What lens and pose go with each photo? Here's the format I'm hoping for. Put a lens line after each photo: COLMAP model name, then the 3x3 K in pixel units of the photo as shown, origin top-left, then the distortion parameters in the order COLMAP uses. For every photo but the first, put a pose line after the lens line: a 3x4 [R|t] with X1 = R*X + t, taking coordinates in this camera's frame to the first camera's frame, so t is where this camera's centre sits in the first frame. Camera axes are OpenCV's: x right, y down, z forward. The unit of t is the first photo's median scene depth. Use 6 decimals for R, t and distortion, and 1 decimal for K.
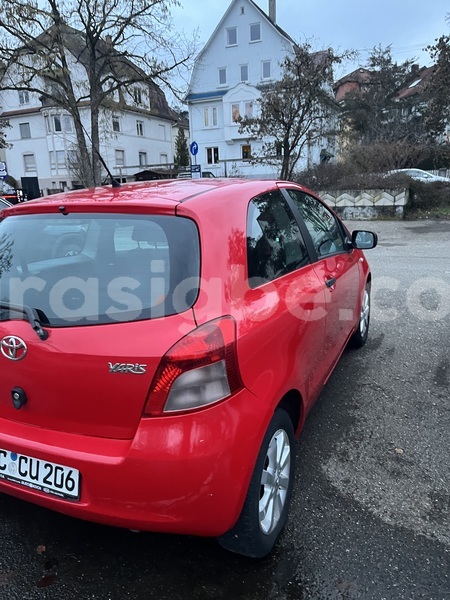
lens RADIAL K [[468.2, 0, 225.0], [0, 468.2, 300.0], [0, 0, 1]] dist [0.097567, -0.139812]
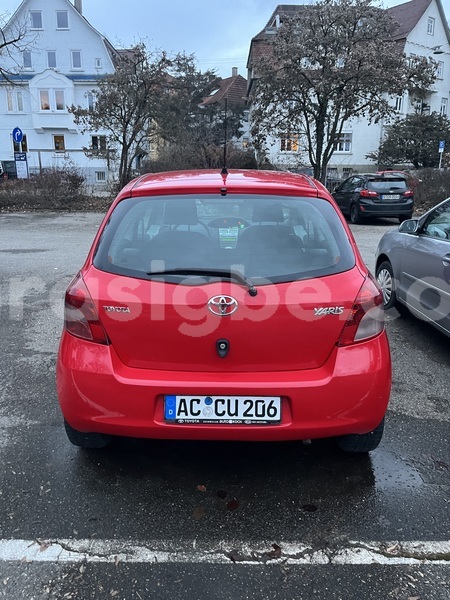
lens RADIAL K [[468.2, 0, 225.0], [0, 468.2, 300.0], [0, 0, 1]] dist [0.097567, -0.139812]
pose [[0.909348, -0.062511, 0.411313, -0.835359], [0.060130, 0.998015, 0.018738, 0.058761], [-0.411668, 0.007693, 0.911302, -0.067466]]
